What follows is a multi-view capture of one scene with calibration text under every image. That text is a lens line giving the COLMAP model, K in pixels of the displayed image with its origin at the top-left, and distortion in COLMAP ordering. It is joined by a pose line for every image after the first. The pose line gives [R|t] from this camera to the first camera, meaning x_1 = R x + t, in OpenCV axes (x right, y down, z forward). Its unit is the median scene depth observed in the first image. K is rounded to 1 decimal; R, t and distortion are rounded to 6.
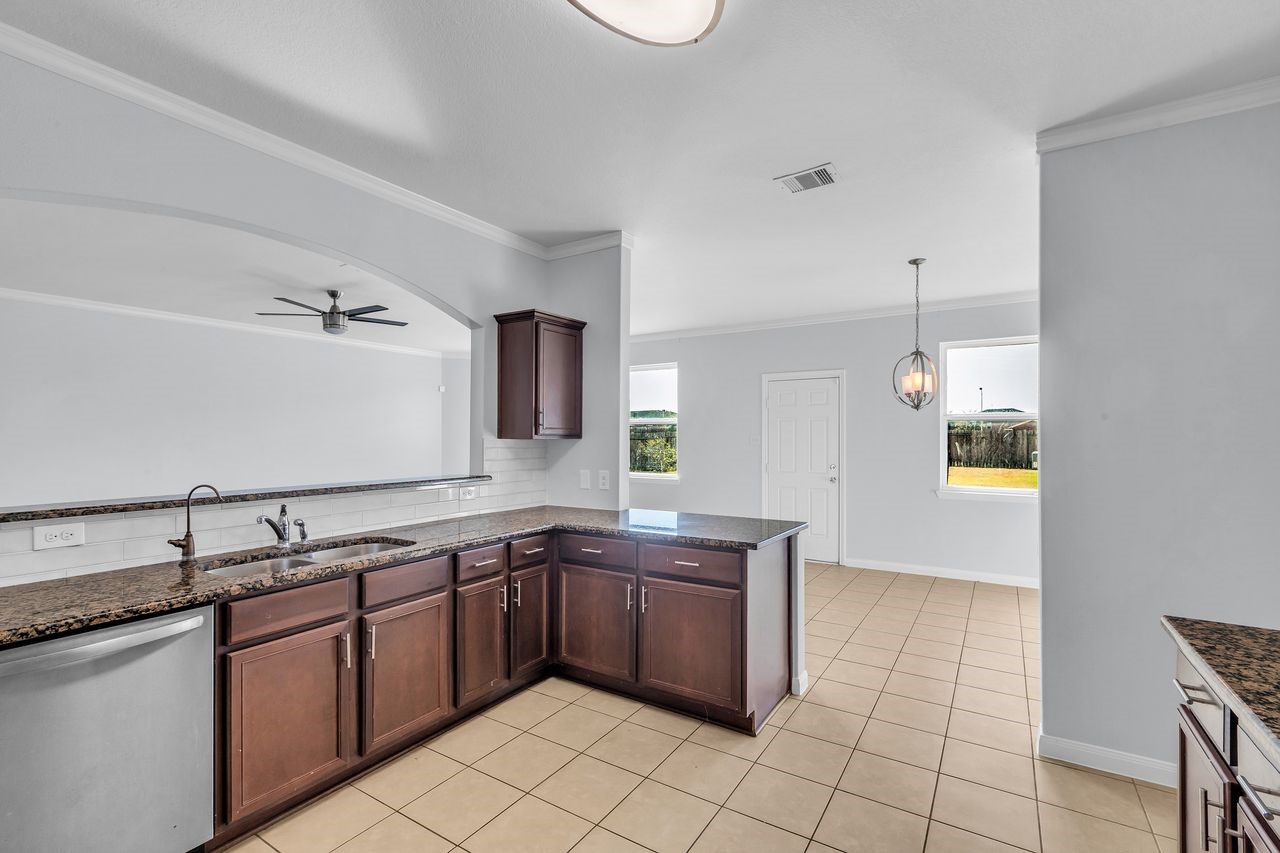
lens RADIAL K [[574.1, 0, 650.6], [0, 574.1, 433.4], [0, 0, 1]] dist [0.001549, 0.000241]
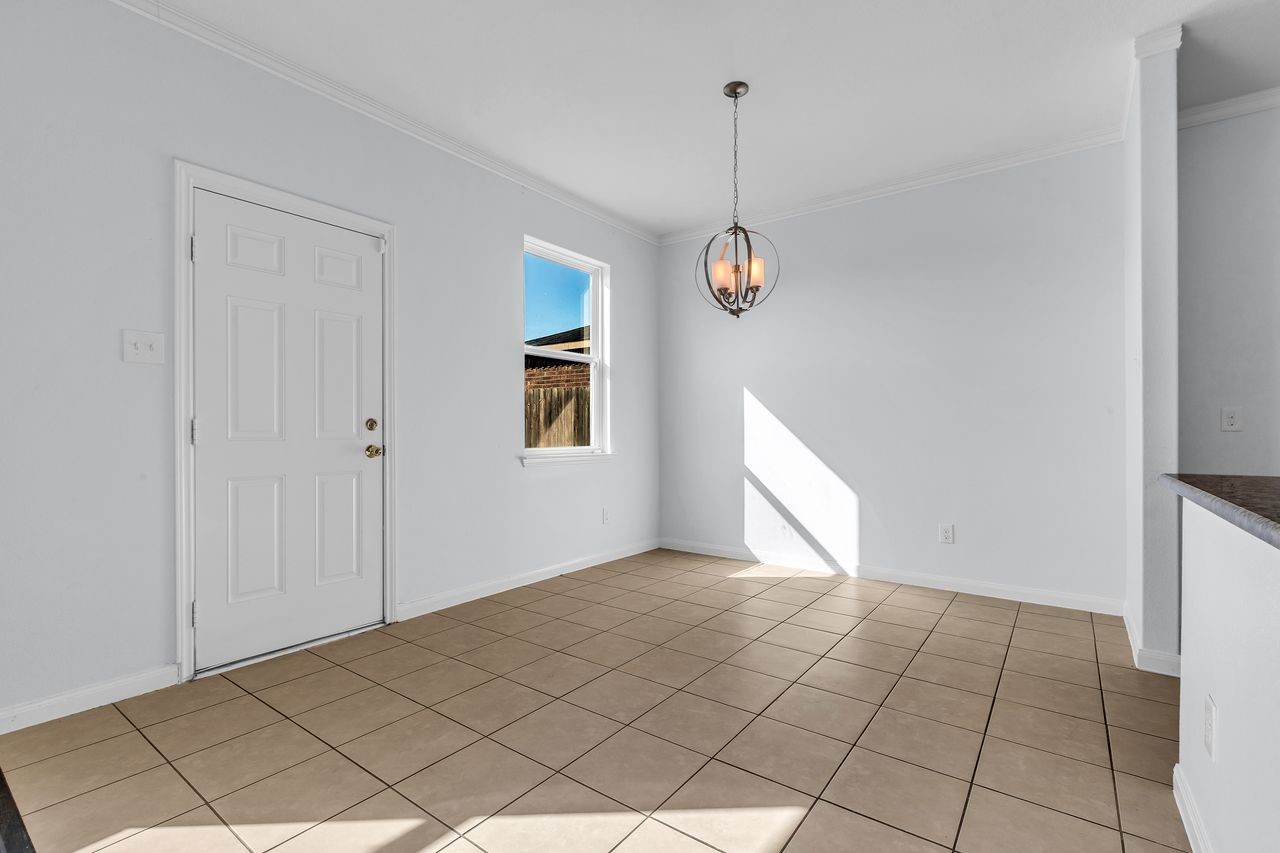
lens RADIAL K [[574.1, 0, 650.6], [0, 574.1, 433.4], [0, 0, 1]] dist [0.001549, 0.000241]
pose [[0.054605, -0.006815, 0.998485, -0.307010], [-0.003603, 0.999969, 0.007022, 0.129342], [-0.998502, -0.003981, 0.054579, 1.567177]]
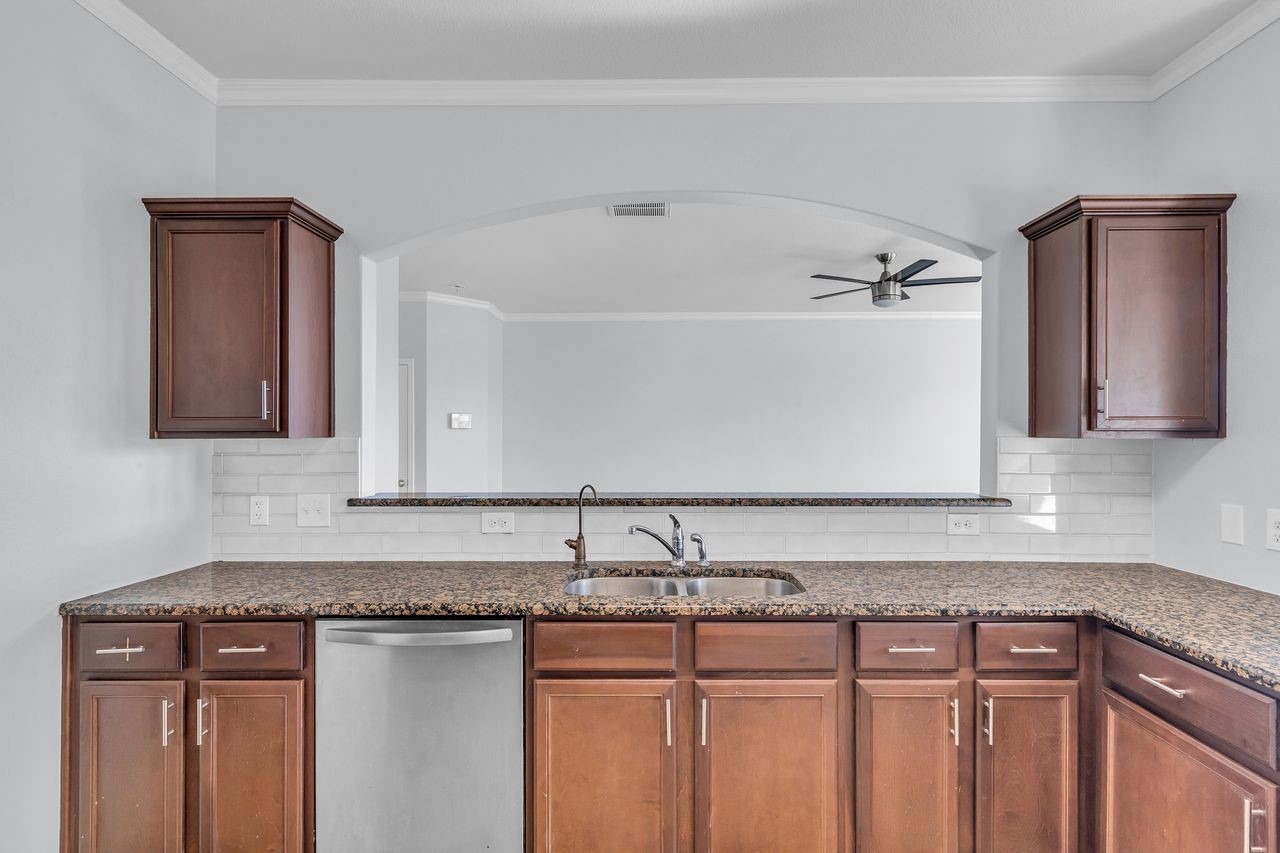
lens RADIAL K [[669.0, 0, 644.0], [0, 669.0, 430.6], [0, 0, 1]] dist [0.000760, -0.000892]
pose [[0.522234, -0.001244, -0.852801, 0.142123], [0.001625, 0.999999, -0.000464, 0.002866], [0.852801, -0.001143, 0.522235, 0.392414]]
